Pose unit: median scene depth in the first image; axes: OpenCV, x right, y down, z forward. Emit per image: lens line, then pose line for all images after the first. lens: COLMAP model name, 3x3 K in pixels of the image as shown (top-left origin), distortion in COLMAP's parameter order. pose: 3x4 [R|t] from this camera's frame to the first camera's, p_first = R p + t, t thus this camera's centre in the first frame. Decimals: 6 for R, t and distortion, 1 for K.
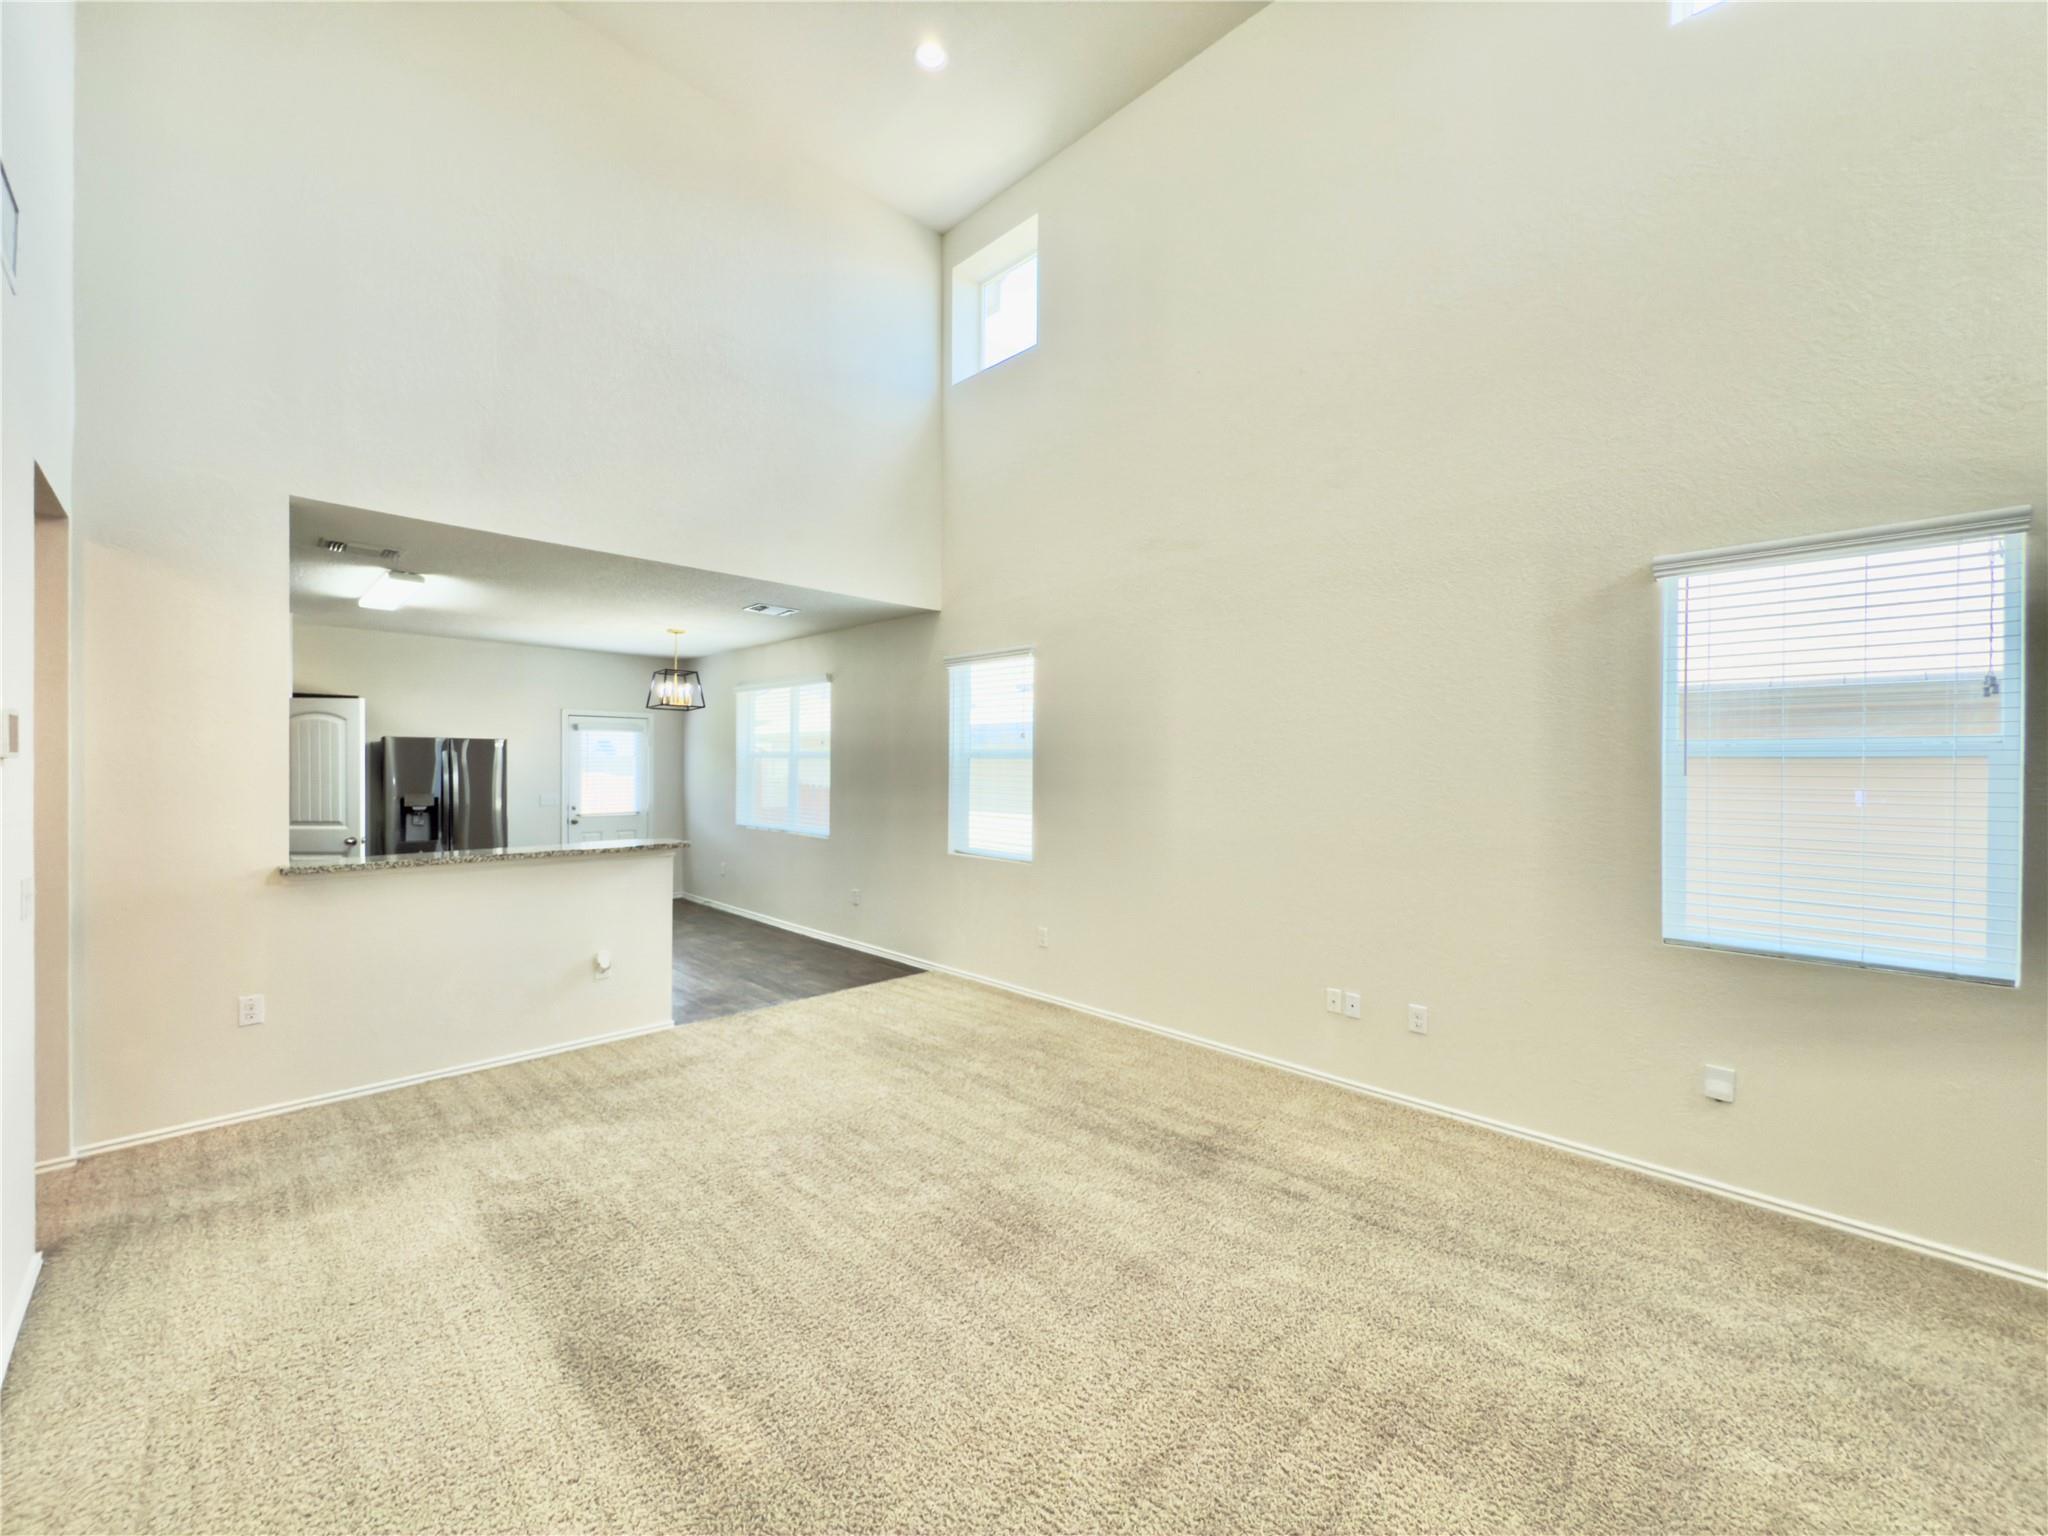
lens RADIAL K [[822.3, 0, 1021.8], [0, 822.3, 771.3], [0, 0, 1]] dist [0.001448, 0.000077]
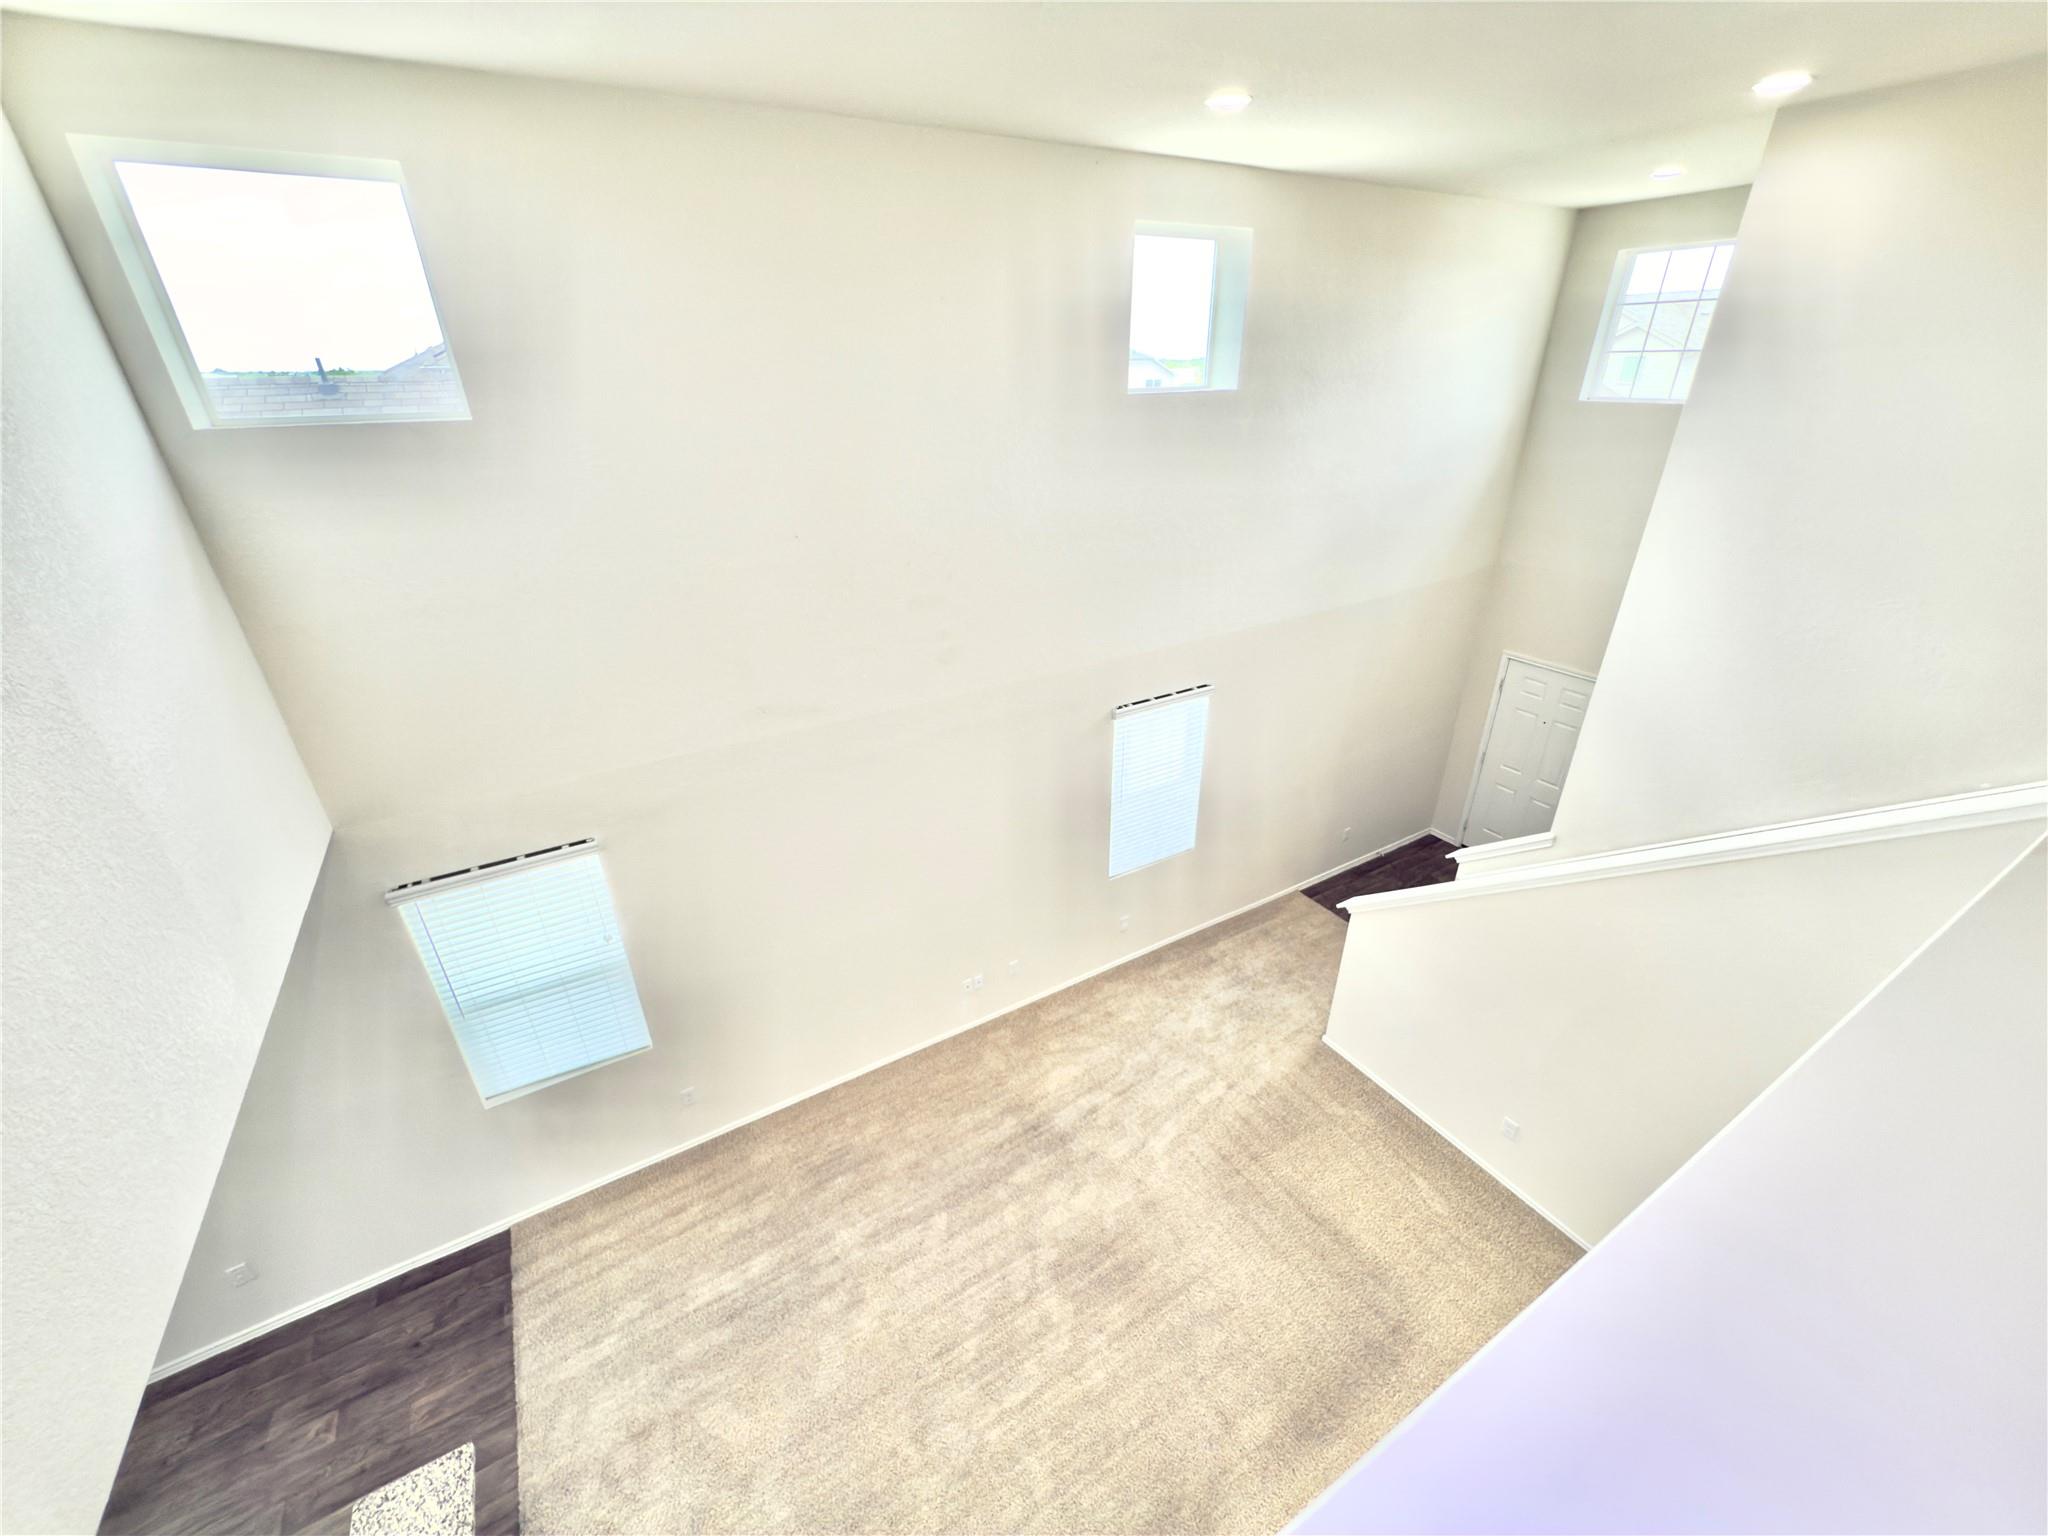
lens RADIAL K [[822.3, 0, 1032.5], [0, 822.3, 775.4], [0, 0, 1]] dist [0.001448, 0.000077]
pose [[0.242530, -0.447938, 0.860541, -0.717406], [0.020945, 0.889235, 0.456971, -0.752589], [-0.969918, -0.092805, 0.225048, 0.579991]]
